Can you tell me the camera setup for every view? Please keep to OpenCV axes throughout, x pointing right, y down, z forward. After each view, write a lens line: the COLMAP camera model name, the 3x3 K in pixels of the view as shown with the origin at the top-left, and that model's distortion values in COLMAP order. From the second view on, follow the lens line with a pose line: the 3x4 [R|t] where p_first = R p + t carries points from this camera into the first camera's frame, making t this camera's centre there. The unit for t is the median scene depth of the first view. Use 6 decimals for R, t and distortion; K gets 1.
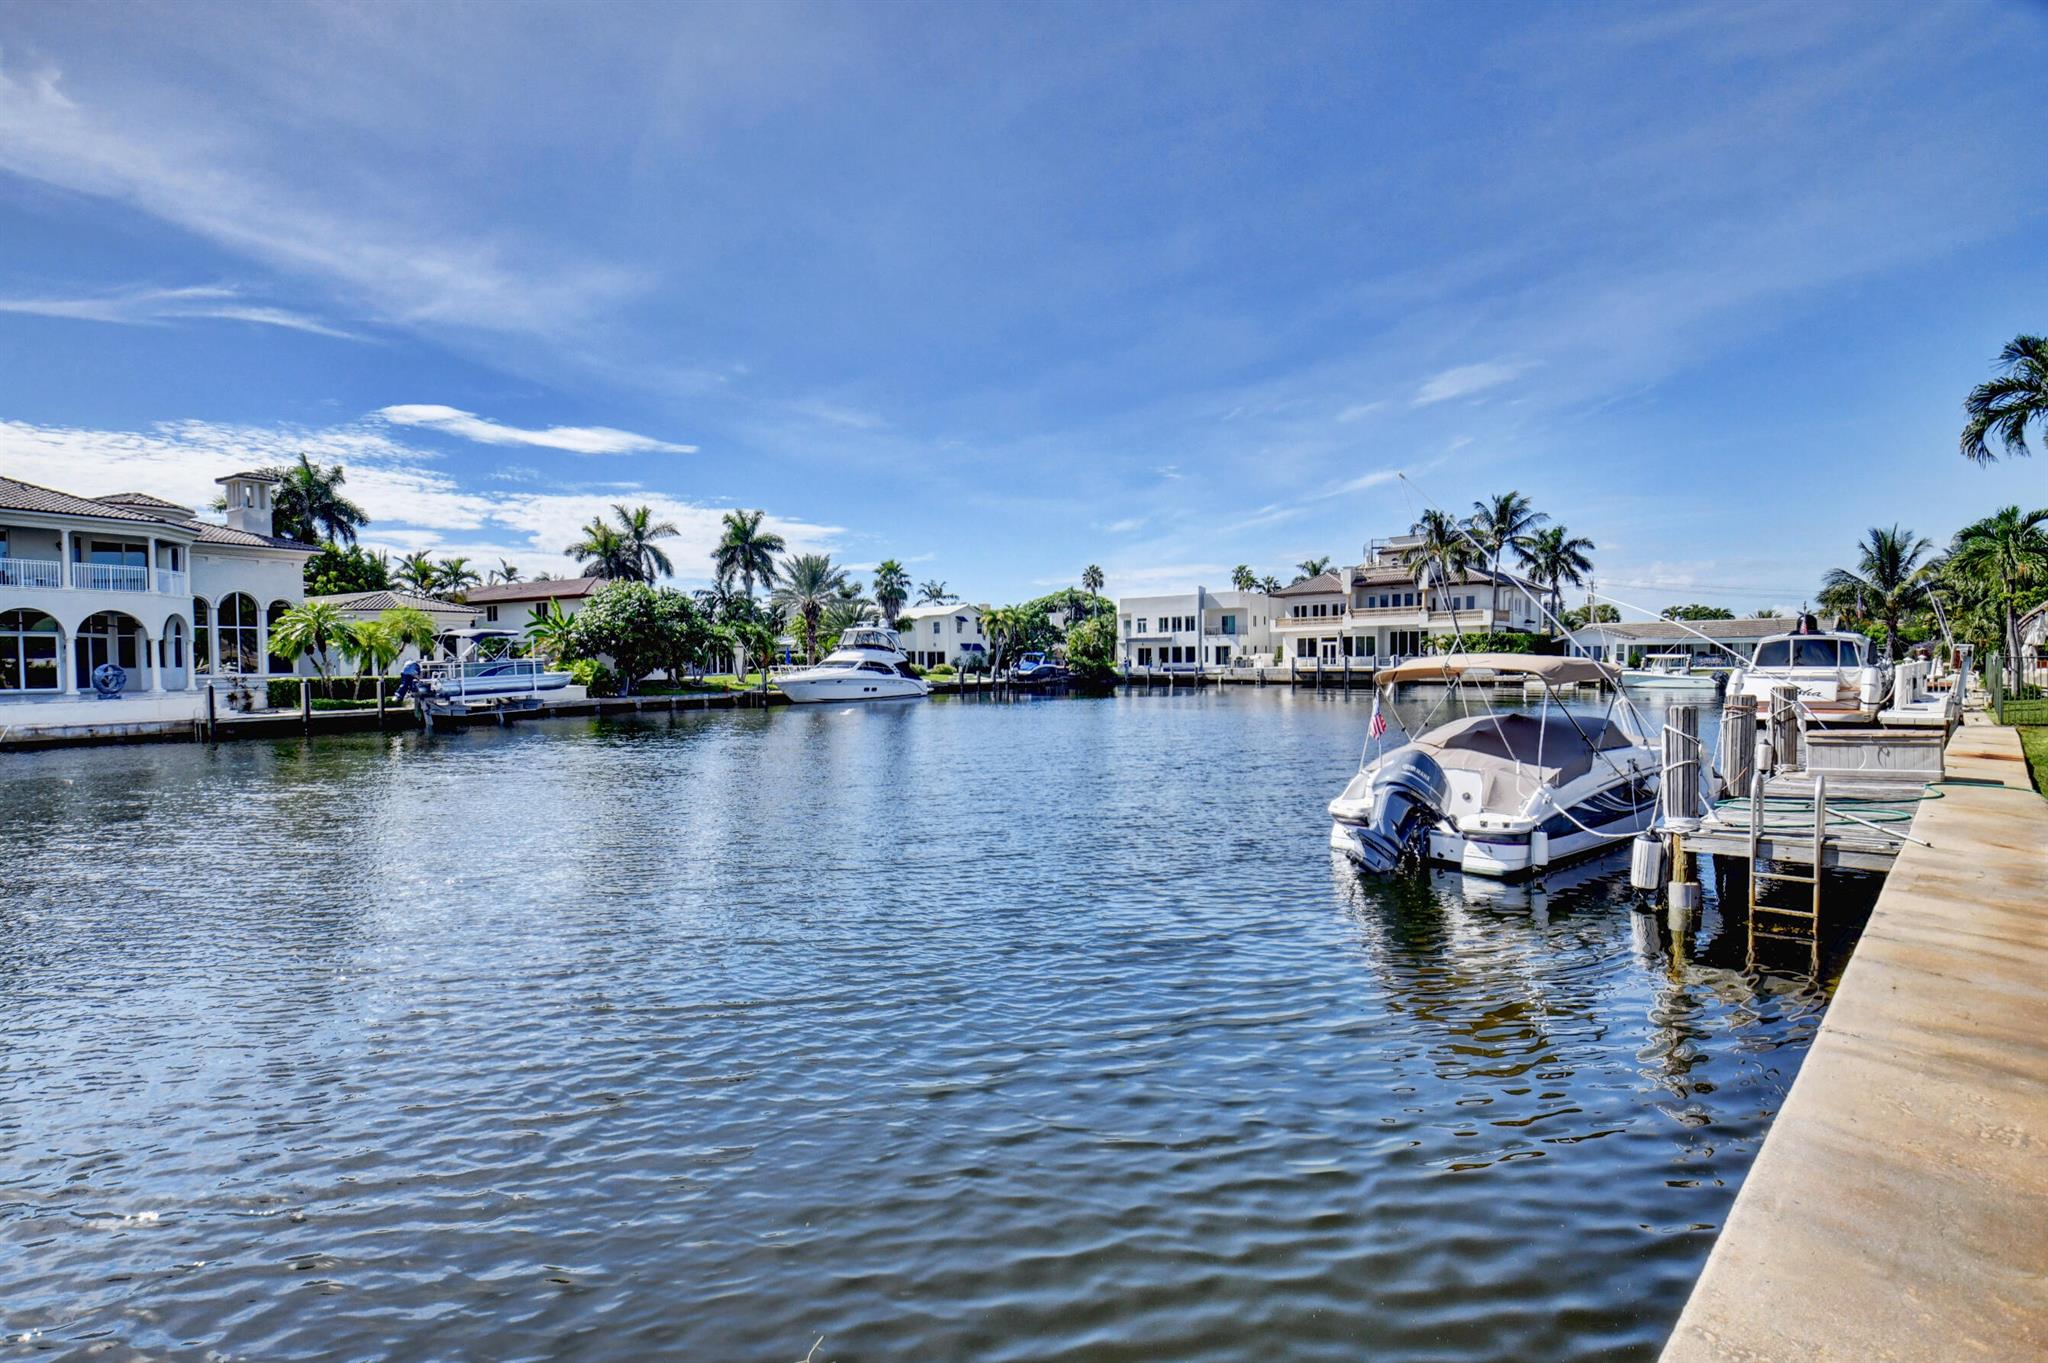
lens RADIAL K [[882.3, 0, 1024.0], [0, 882.3, 681.5], [0, 0, 1]] dist [-0.036608, -0.000545]
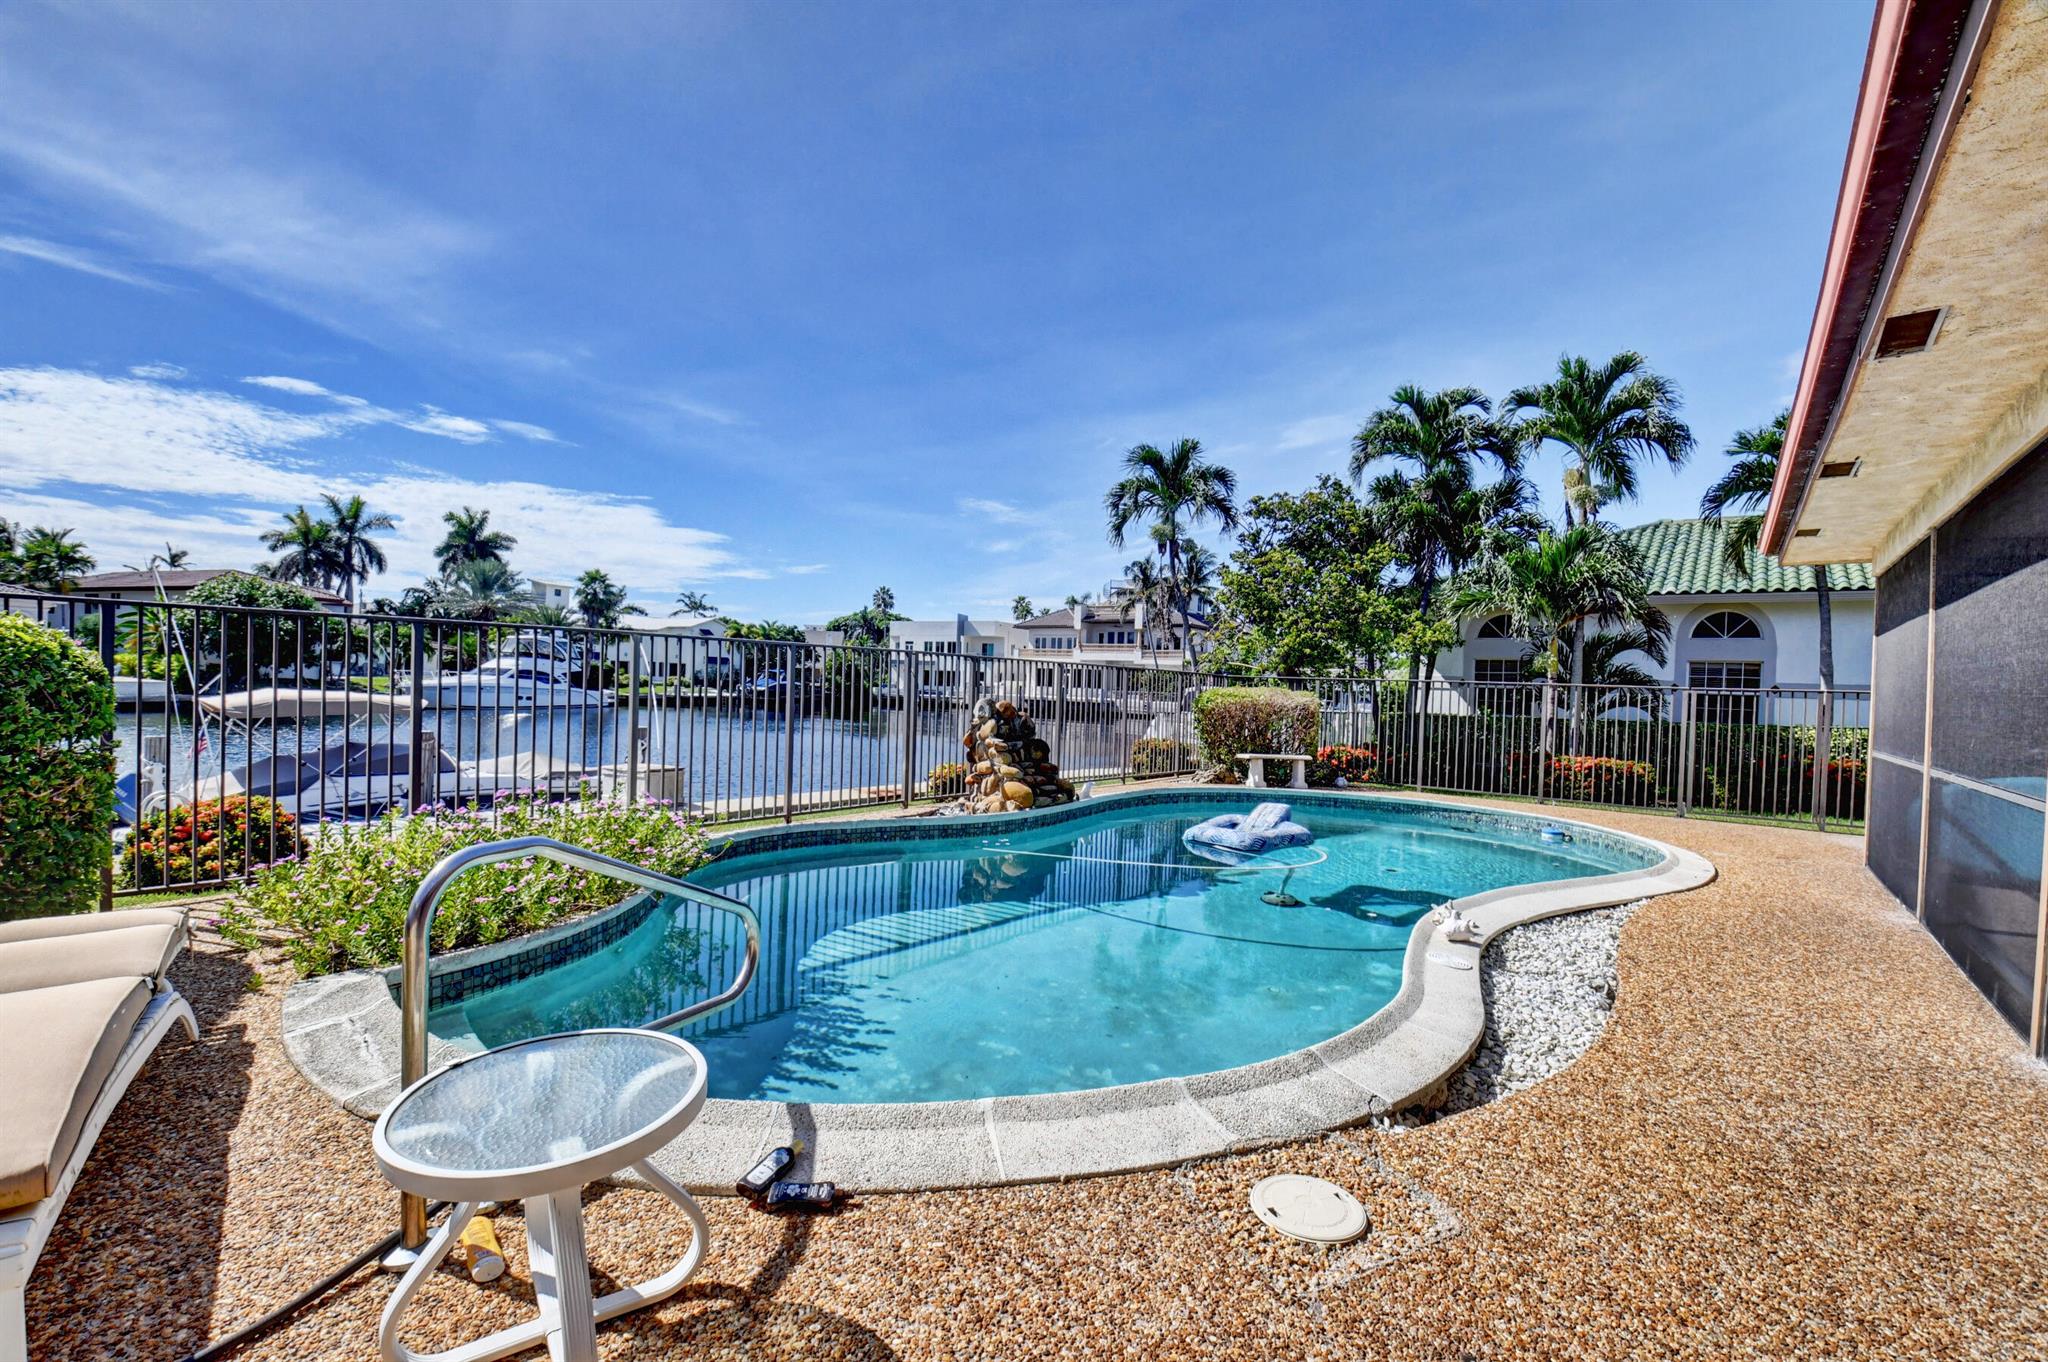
lens RADIAL K [[866.3, 0, 1017.5], [0, 866.3, 711.3], [0, 0, 1]] dist [-0.033279, 0.000124]
pose [[0.987165, 0.042952, 0.153818, 0.182741], [-0.044911, 0.998948, 0.009283, -0.008381], [-0.153257, -0.016072, 0.988056, -0.042044]]
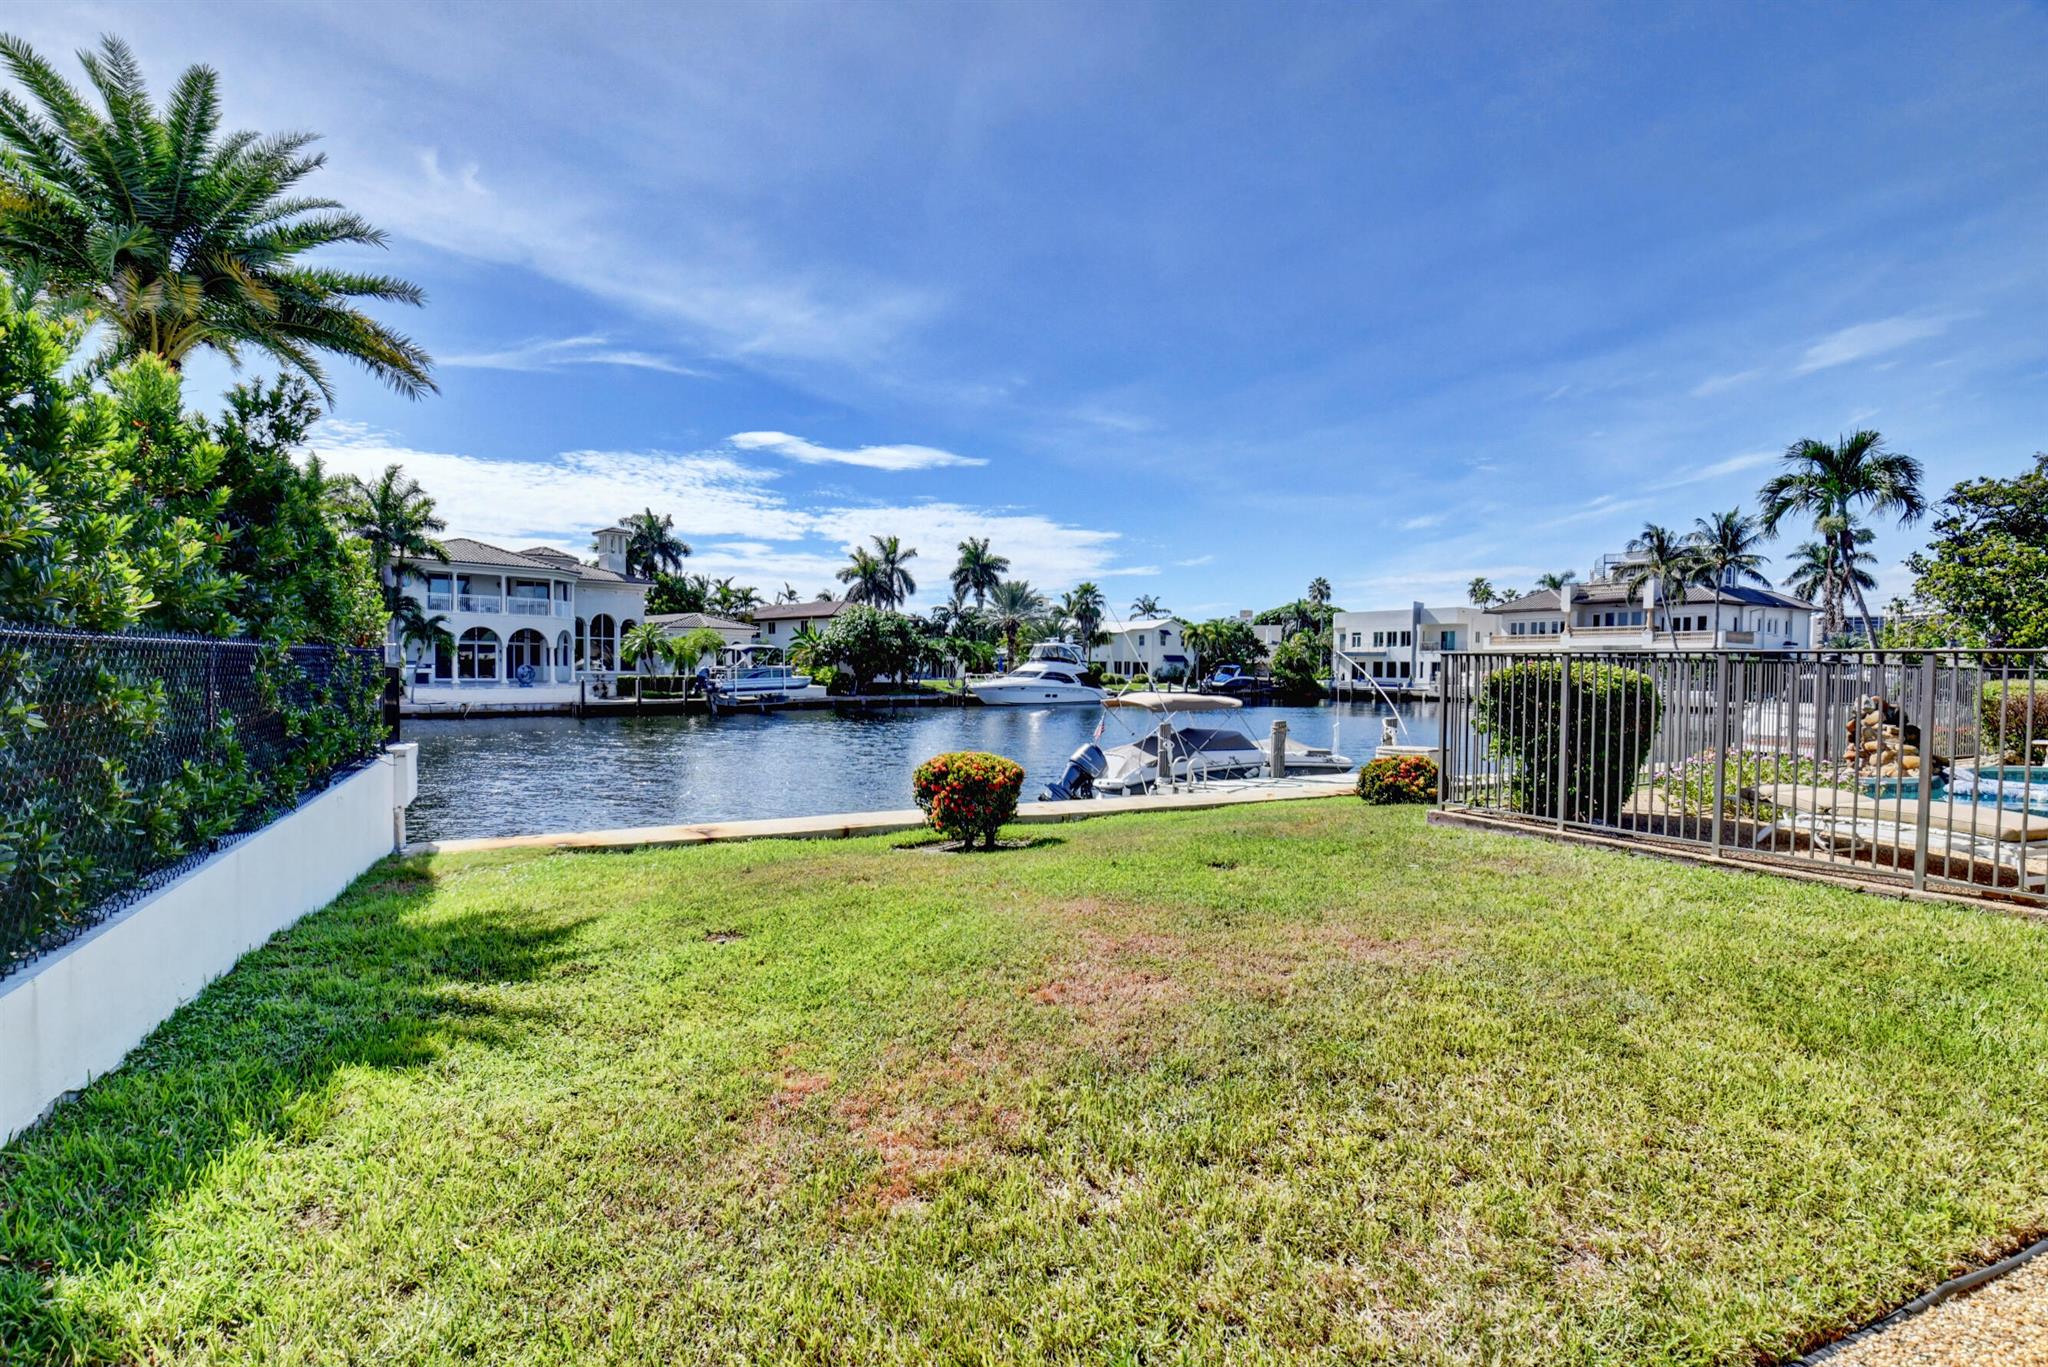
lens RADIAL K [[870.8, 0, 1024.0], [0, 870.8, 683.5], [0, 0, 1]] dist [0.003888, -0.017381]
pose [[0.955734, 0.029399, -0.292761, 0.108841], [-0.030109, 0.999544, 0.002081, -0.007058], [0.292689, 0.006826, 0.956183, -0.110206]]
